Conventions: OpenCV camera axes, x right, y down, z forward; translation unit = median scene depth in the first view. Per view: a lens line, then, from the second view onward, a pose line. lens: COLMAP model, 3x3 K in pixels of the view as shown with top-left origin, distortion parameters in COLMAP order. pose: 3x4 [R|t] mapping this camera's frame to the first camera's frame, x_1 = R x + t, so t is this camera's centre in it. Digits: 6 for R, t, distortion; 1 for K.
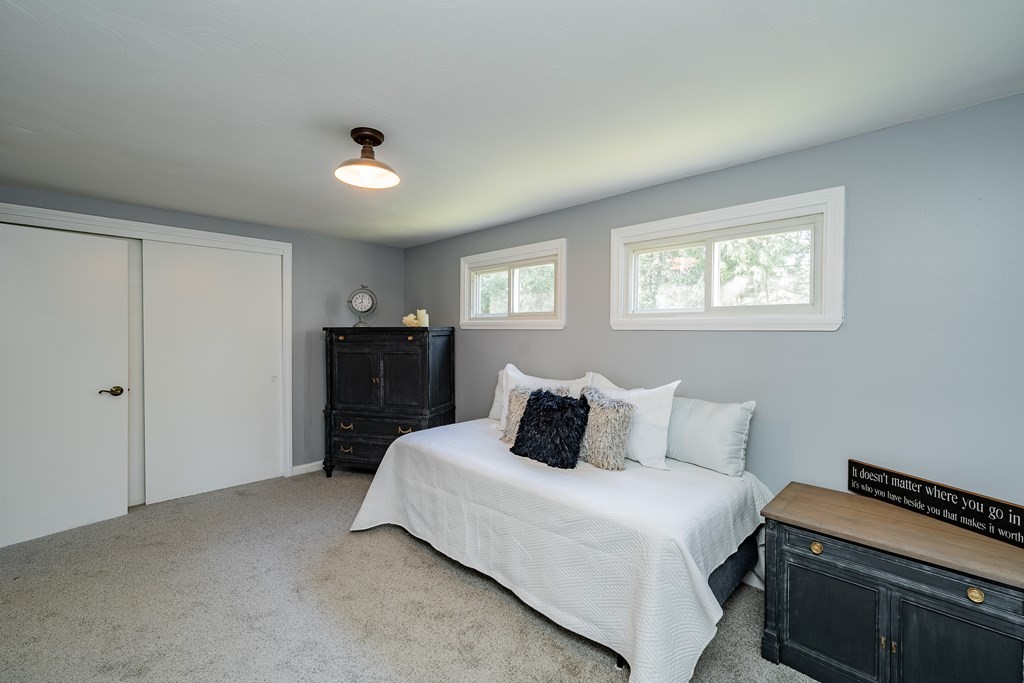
lens RADIAL K [[421.5, 0, 513.4], [0, 421.5, 337.0], [0, 0, 1]] dist [0.001966, 0.000034]
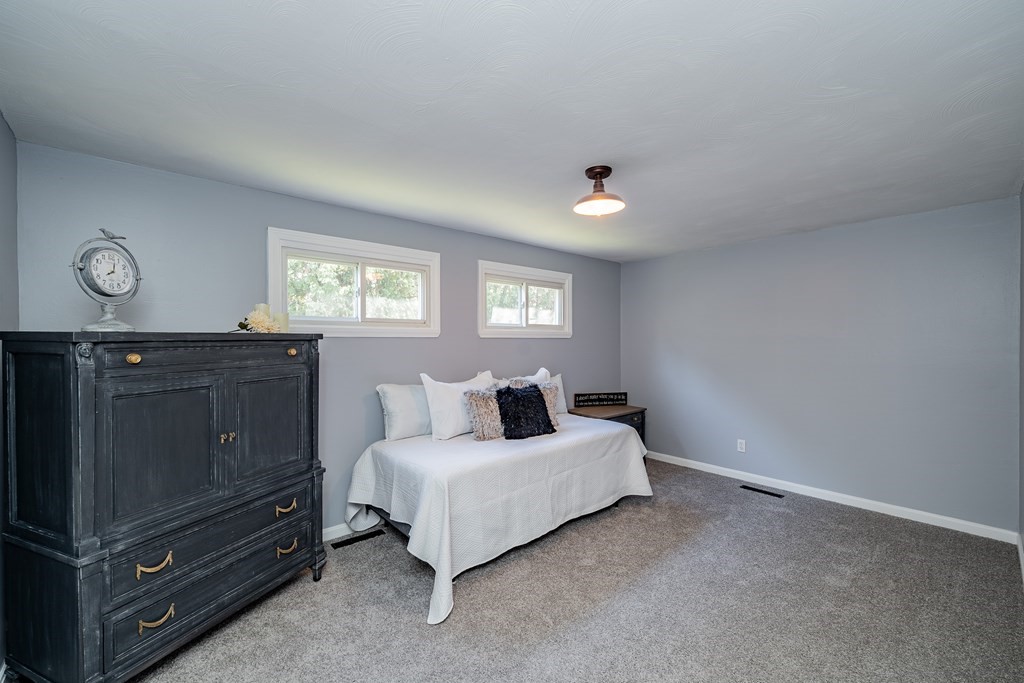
lens RADIAL K [[365.1, 0, 548.0], [0, 365.1, 342.6], [0, 0, 1]] dist [0.000748, -0.000002]
pose [[0.098100, -0.013990, 0.995078, -0.794068], [0.017627, 0.999769, 0.012318, -0.011204], [-0.995020, 0.016332, 0.098324, 0.626656]]
